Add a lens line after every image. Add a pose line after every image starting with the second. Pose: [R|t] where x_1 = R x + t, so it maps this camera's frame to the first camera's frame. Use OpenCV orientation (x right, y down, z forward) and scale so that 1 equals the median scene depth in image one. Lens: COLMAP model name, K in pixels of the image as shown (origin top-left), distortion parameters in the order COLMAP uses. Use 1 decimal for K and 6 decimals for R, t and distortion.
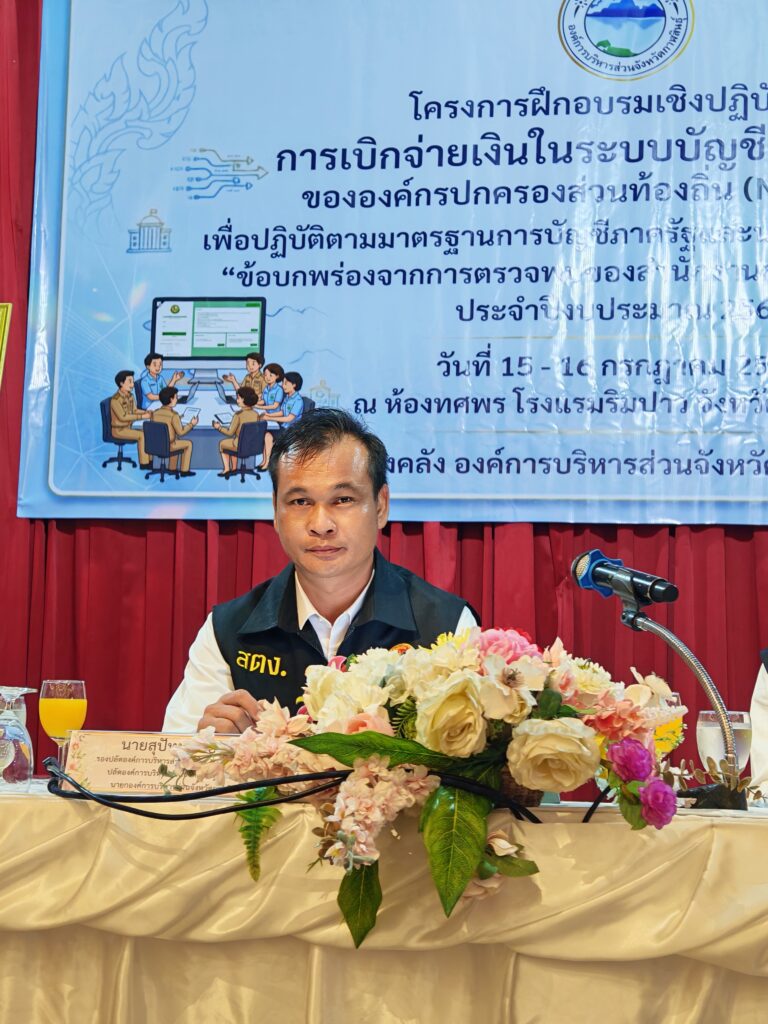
lens RADIAL K [[2150.9, 0, 384.0], [0, 2150.9, 512.0], [0, 0, 1]] dist [0.140951, -0.281016]
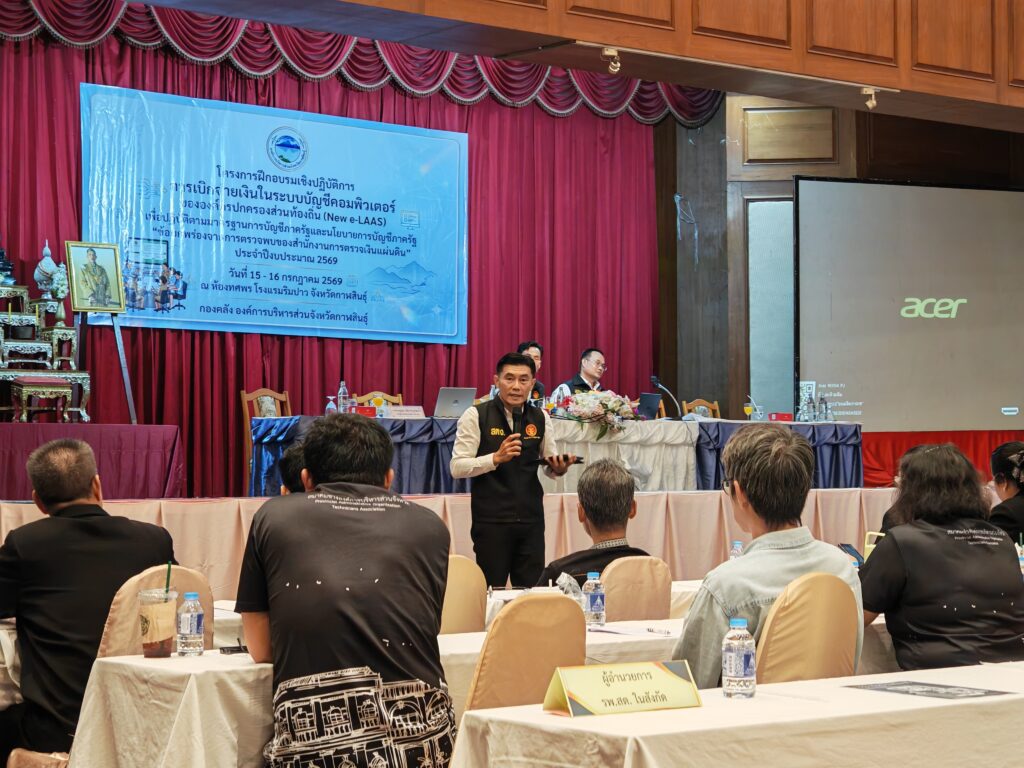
lens RADIAL K [[2150.9, 0, 536.6], [0, 2150.9, 384.7], [0, 0, 1]] dist [0.140951, -0.281016]
pose [[0.662748, 0.006411, 0.748815, -1.701216], [-0.070972, 0.996000, 0.054288, -0.100938], [-0.745472, -0.089124, 0.660552, -1.043393]]
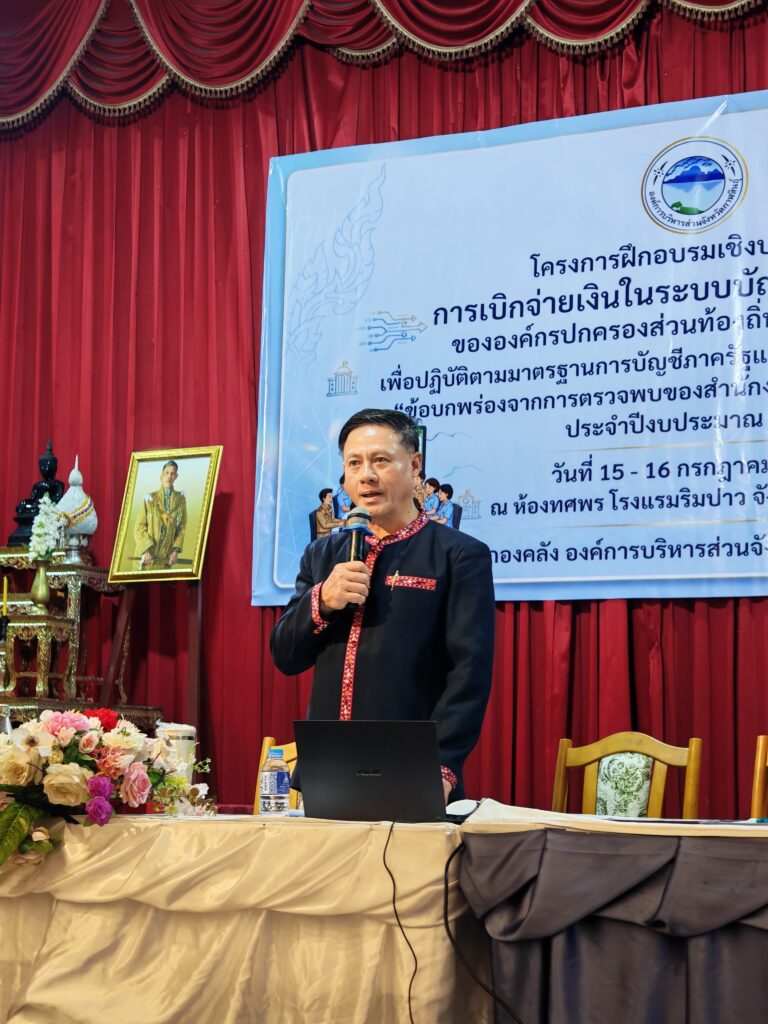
lens RADIAL K [[2150.9, 0, 384.0], [0, 2150.9, 512.0], [0, 0, 1]] dist [0.140951, -0.281016]
pose [[0.950796, -0.044631, -0.306586, 0.309952], [0.038985, 0.998939, -0.024519, -0.019433], [0.307355, 0.011360, 0.951527, -0.209755]]
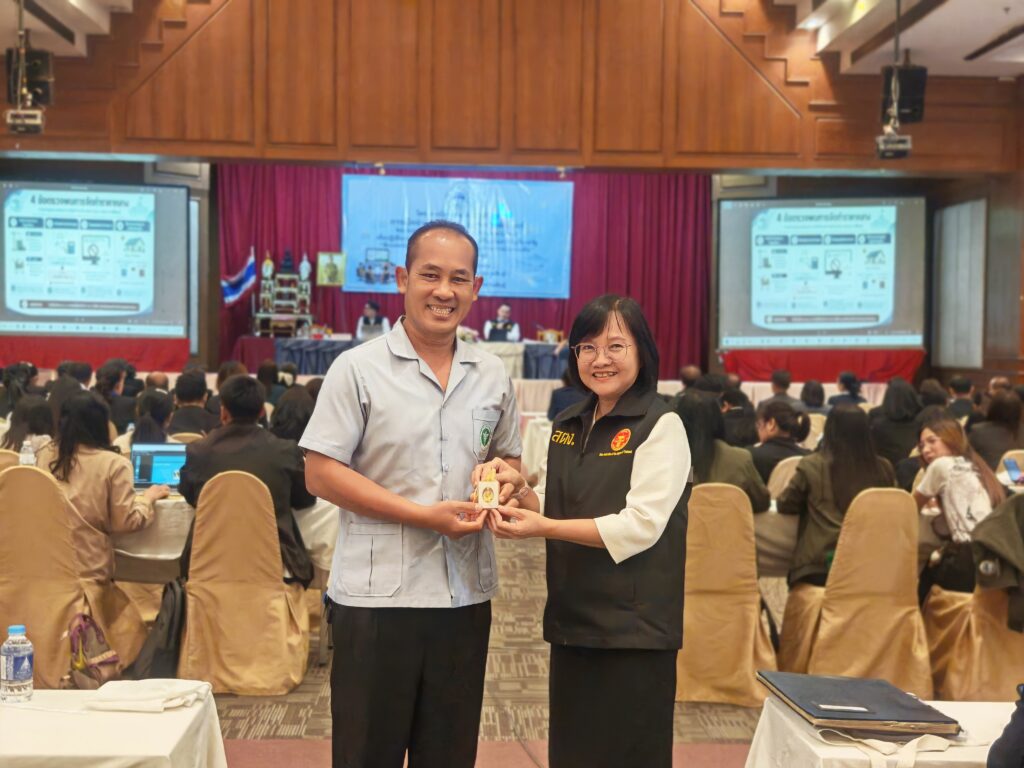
lens RADIAL K [[1460.5, 0, 514.6], [0, 1460.5, 407.6], [0, 0, 1]] dist [0.290666, -1.159148]
pose [[0.978591, -0.009990, 0.205570, -0.498330], [-0.023595, 0.986790, 0.160275, -0.301703], [-0.204456, -0.161694, 0.965429, -2.590021]]
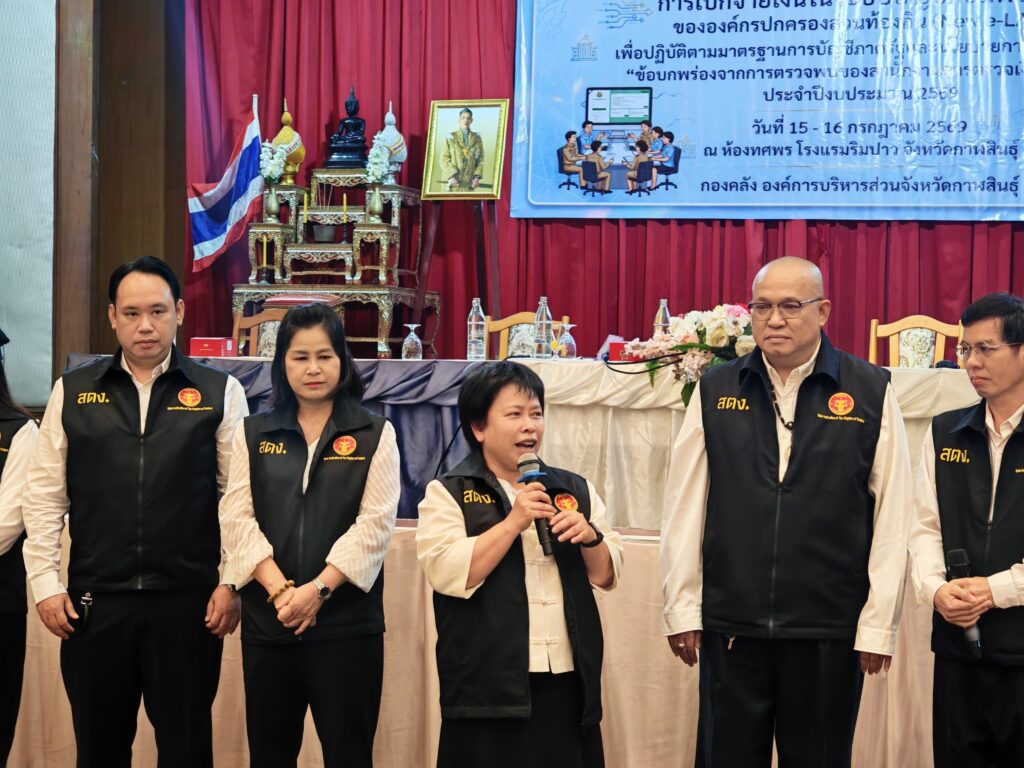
lens RADIAL K [[2150.9, 0, 536.6], [0, 2150.9, 384.7], [0, 0, 1]] dist [0.140951, -0.281016]
pose [[0.994222, -0.001974, -0.107321, 0.037684], [0.015057, 0.992510, 0.121233, -0.075088], [0.106278, -0.122148, 0.986805, -0.738729]]
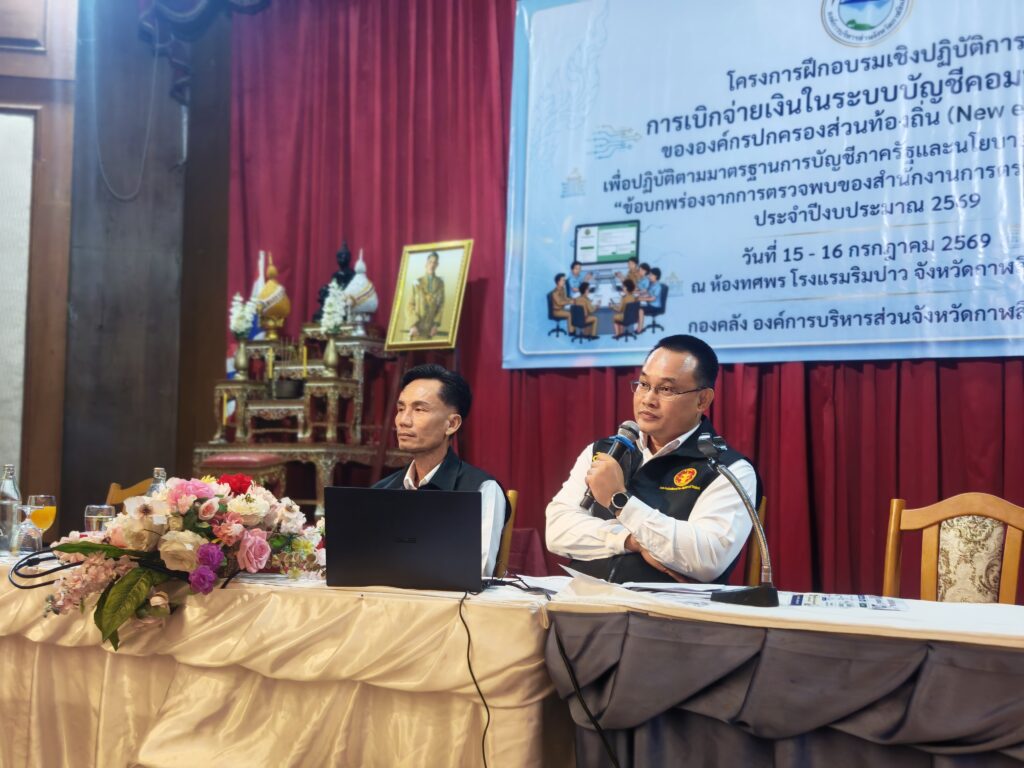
lens RADIAL K [[1460.5, 0, 514.6], [0, 1460.5, 407.6], [0, 0, 1]] dist [0.290666, -1.159148]
pose [[0.908928, -0.024378, -0.416240, 0.300230], [0.047046, 0.997910, 0.044289, -0.016864], [0.414291, -0.059838, 0.908175, 0.004252]]
